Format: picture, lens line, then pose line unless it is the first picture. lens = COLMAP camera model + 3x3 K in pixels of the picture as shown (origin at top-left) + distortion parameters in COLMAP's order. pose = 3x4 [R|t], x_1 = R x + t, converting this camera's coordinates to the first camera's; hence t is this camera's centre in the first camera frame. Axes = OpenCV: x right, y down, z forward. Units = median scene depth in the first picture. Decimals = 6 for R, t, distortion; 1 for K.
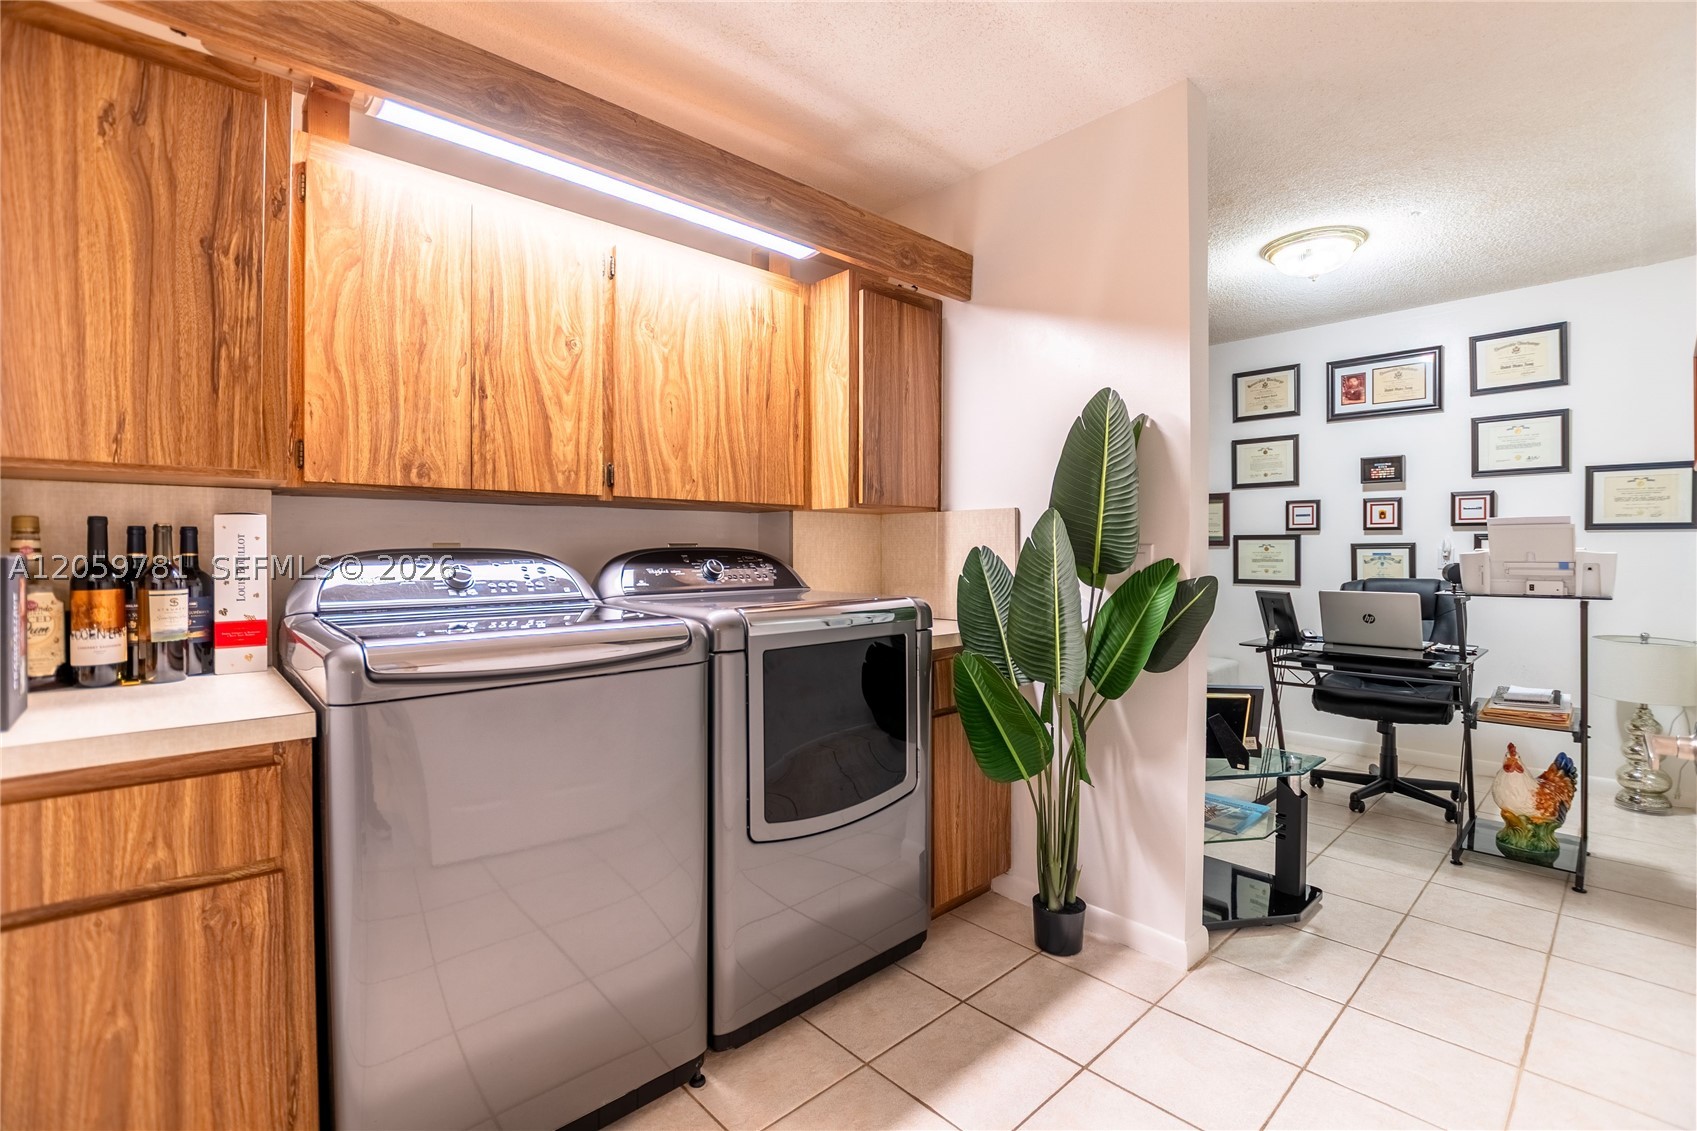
lens RADIAL K [[755.0, 0, 846.6], [0, 755.0, 553.7], [0, 0, 1]] dist [-0.024526, 0.000235]
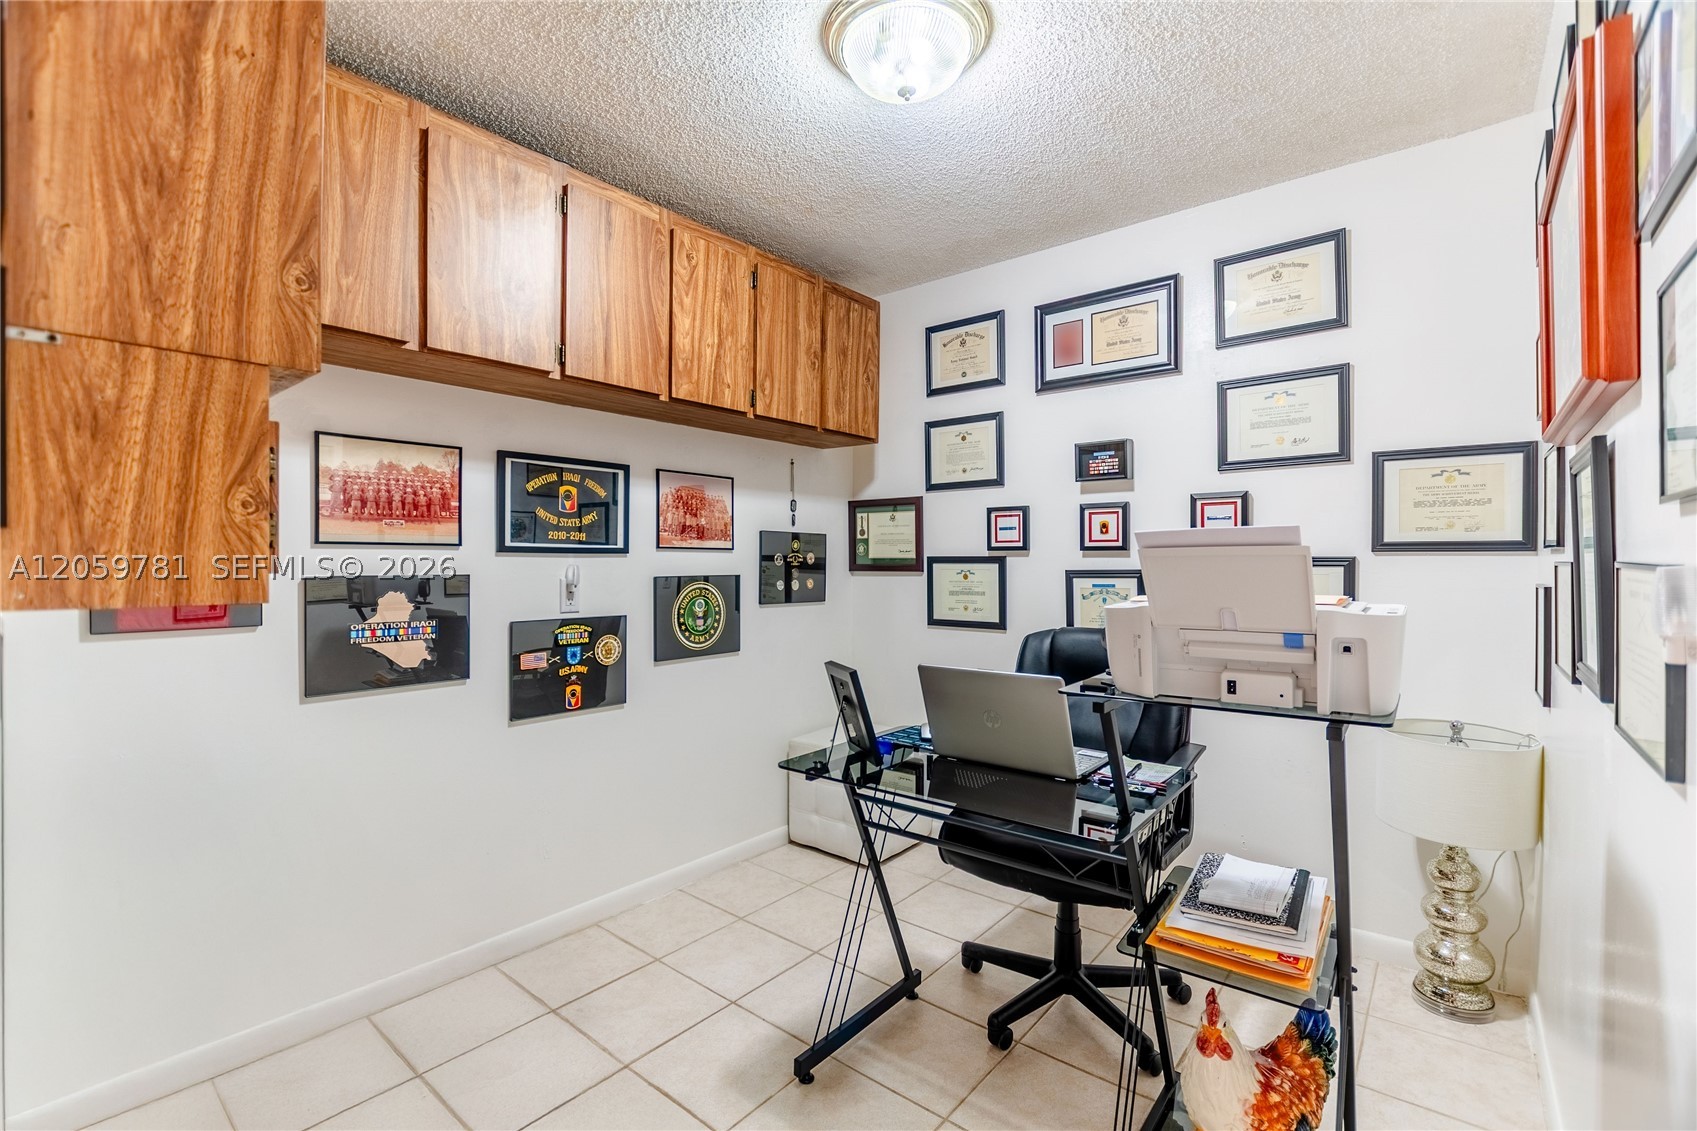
lens RADIAL K [[731.5, 0, 846.0], [0, 731.5, 566.0], [0, 0, 1]] dist [-0.024204, 0.000454]
pose [[0.991698, -0.001436, 0.128583, 0.408901], [0.001667, 0.999997, -0.001689, -0.017227], [-0.128580, 0.001890, 0.991697, 0.380625]]
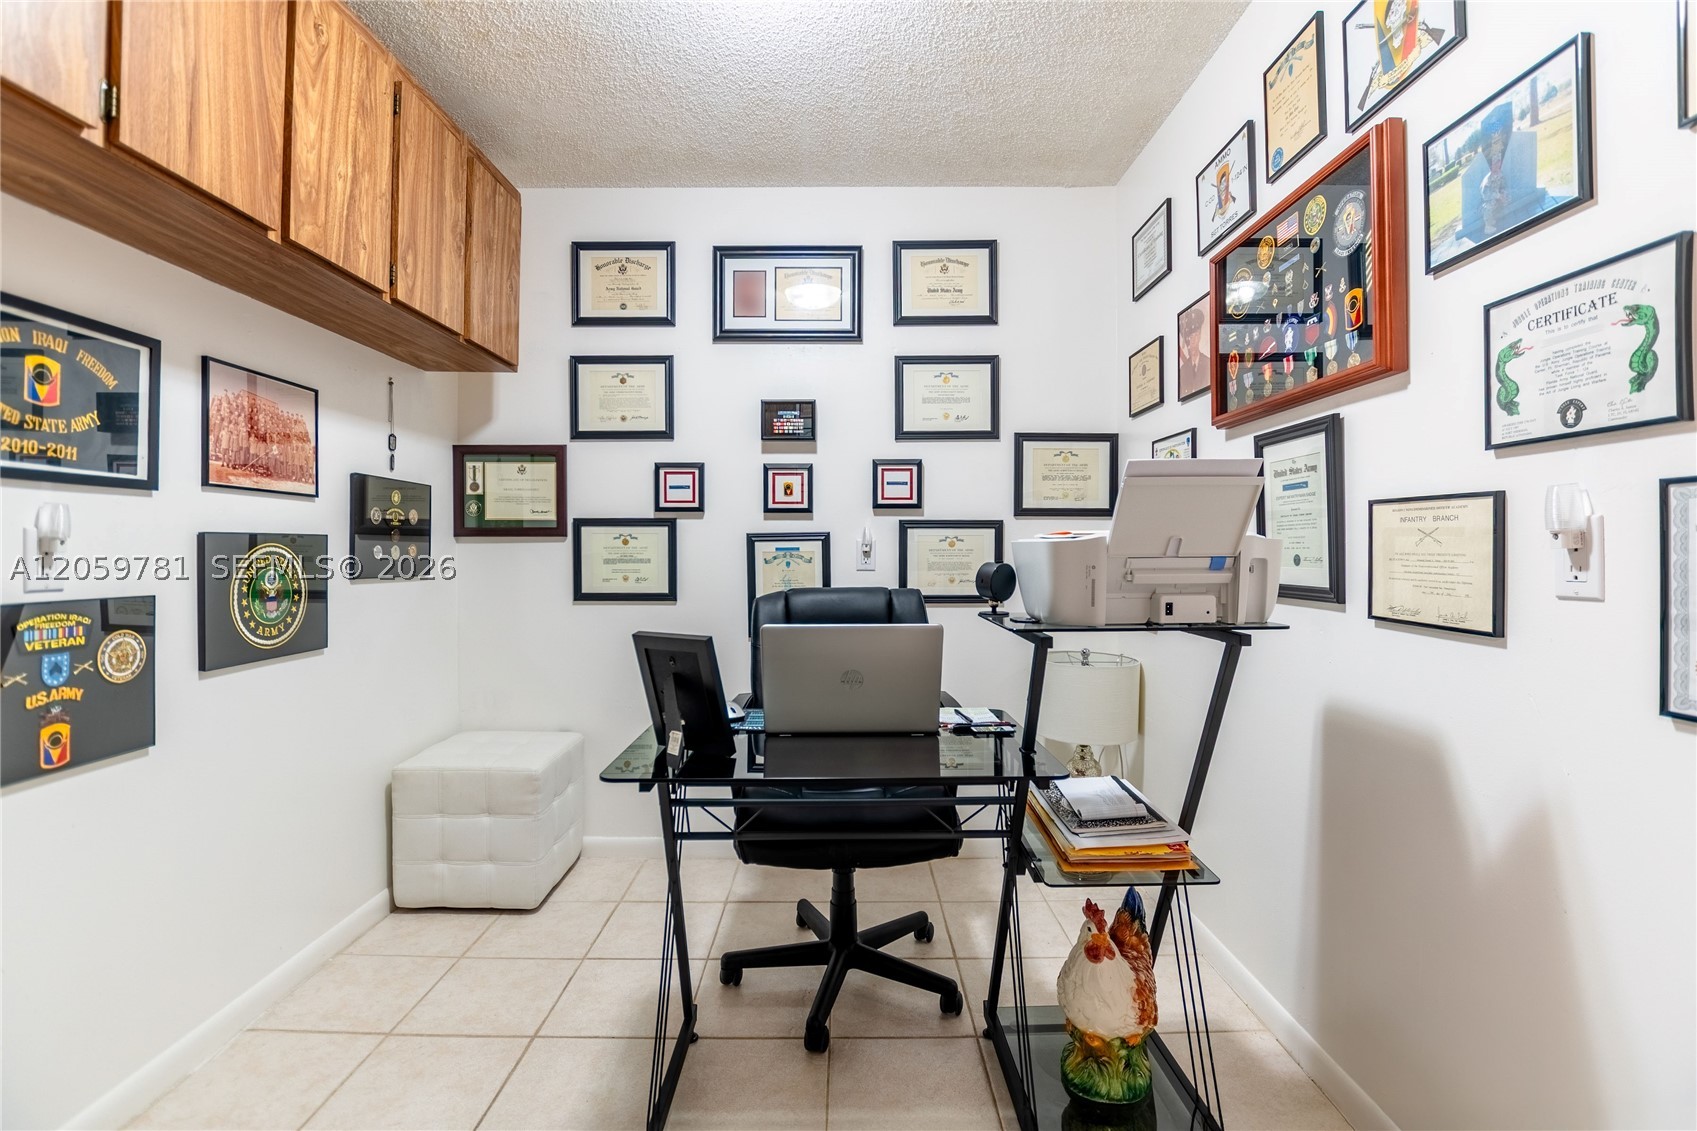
lens RADIAL K [[756.9, 0, 831.1], [0, 756.9, 554.1], [0, 0, 1]] dist [-0.021737, -0.000313]
pose [[0.685771, -0.003996, 0.727806, 0.262386], [0.005906, 0.999983, -0.000075, 0.005184], [-0.727793, 0.004350, 0.685783, 0.523665]]
